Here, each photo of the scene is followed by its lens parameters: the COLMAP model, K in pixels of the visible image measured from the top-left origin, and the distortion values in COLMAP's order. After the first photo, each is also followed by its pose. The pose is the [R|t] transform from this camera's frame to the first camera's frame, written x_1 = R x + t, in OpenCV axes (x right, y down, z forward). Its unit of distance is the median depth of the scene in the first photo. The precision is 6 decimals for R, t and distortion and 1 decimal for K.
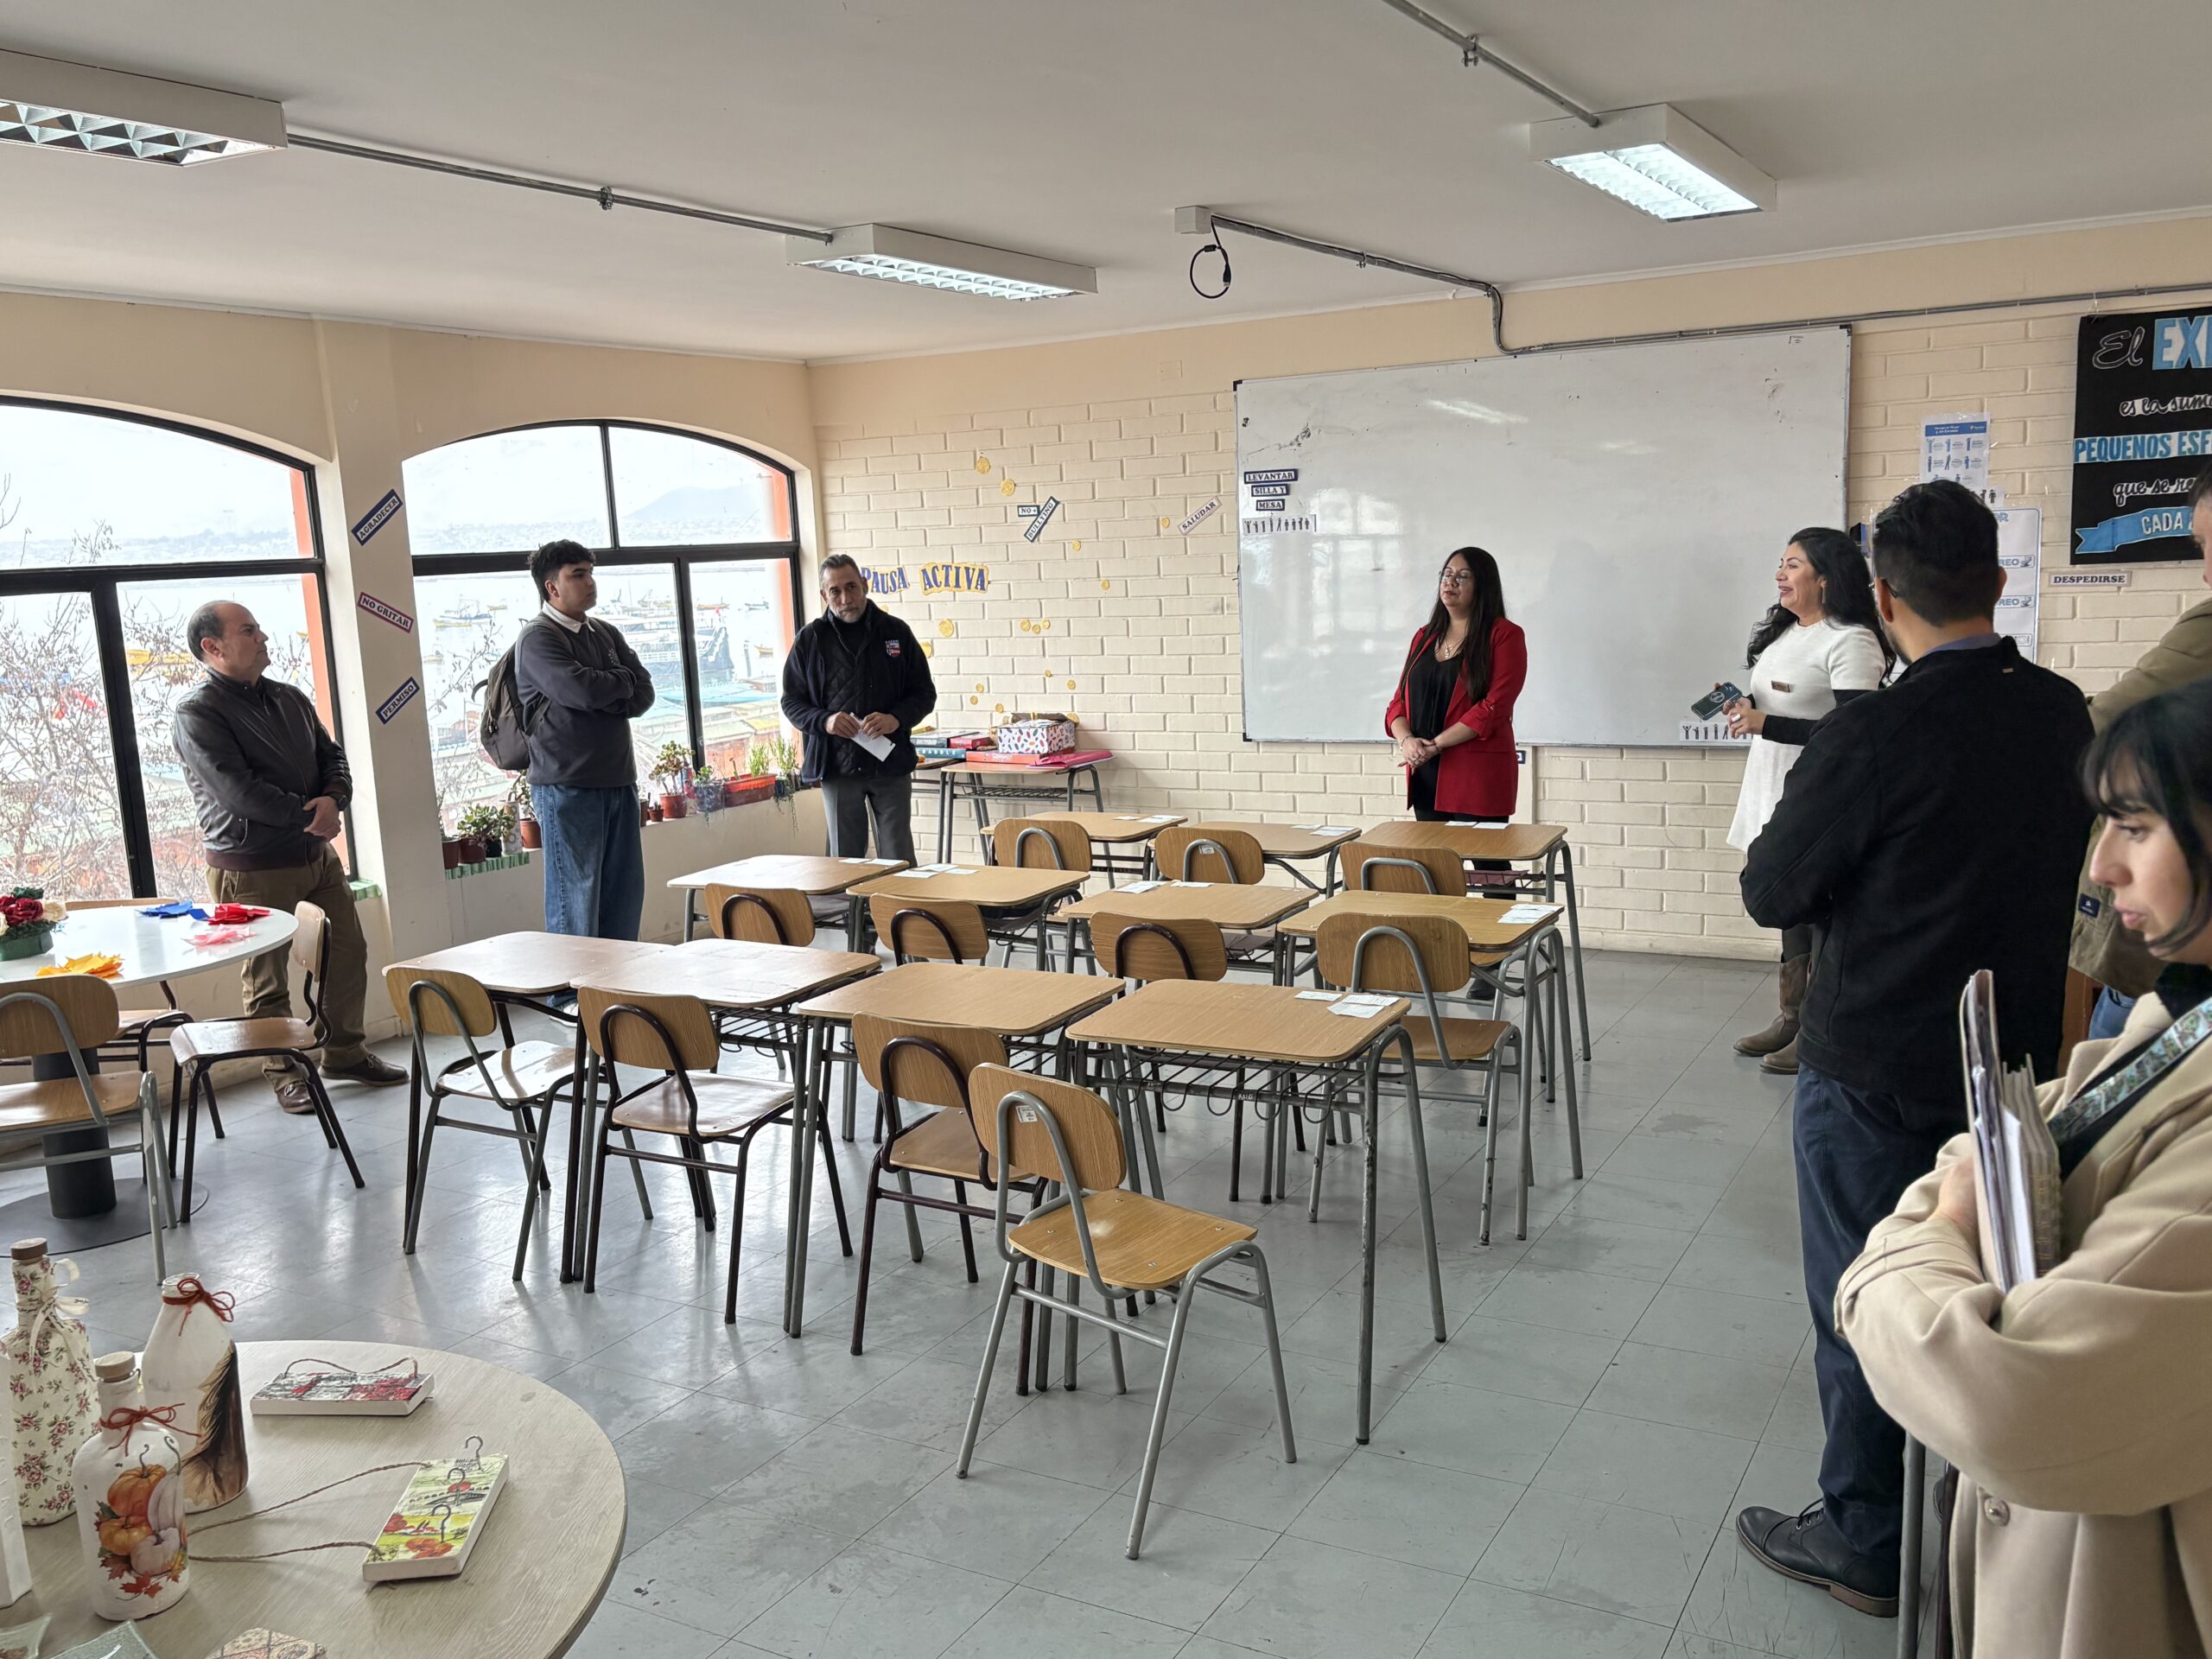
lens RADIAL K [[1865.7, 0, 1107.2], [0, 1865.7, 829.9], [0, 0, 1]] dist [0.003863, 0.001620]
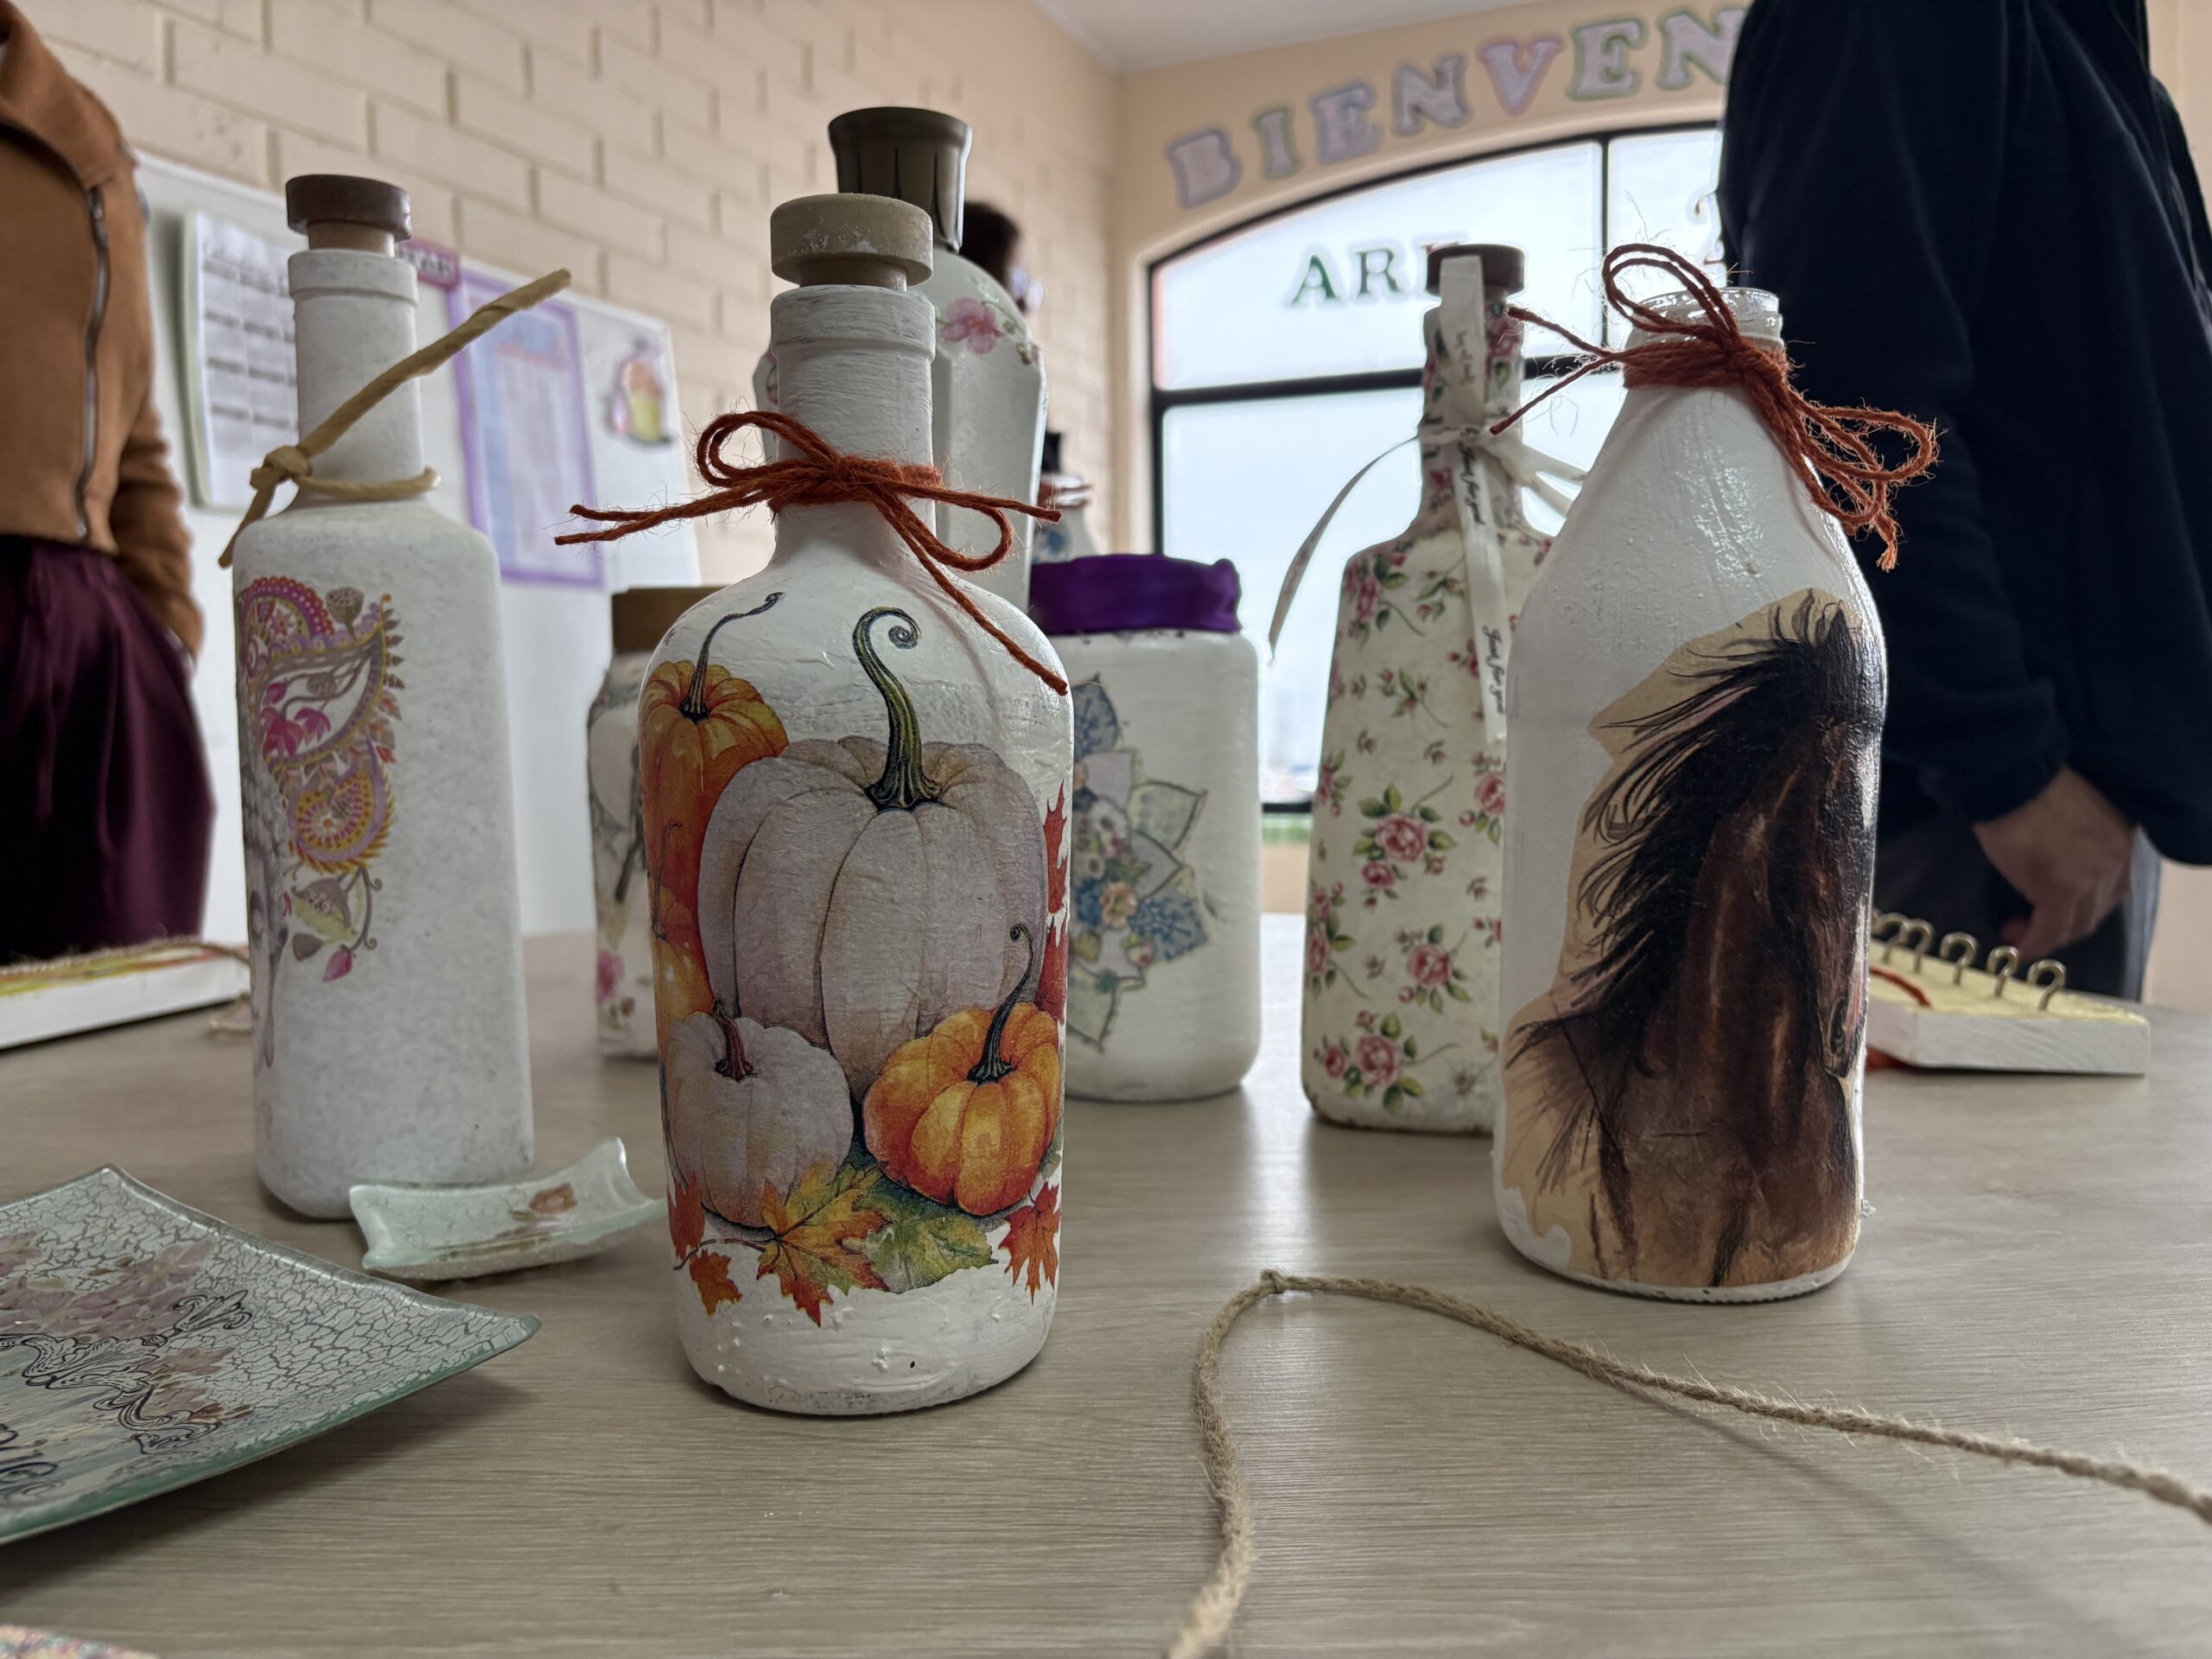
lens RADIAL K [[1663.6, 0, 1107.6], [0, 1663.6, 828.6], [0, 0, 1]] dist [-0.000060, 0.000016]
pose [[0.101892, 0.106472, -0.989081, -0.291177], [-0.141244, 0.985732, 0.091561, 0.299876], [0.984717, 0.130373, 0.115477, 0.918413]]
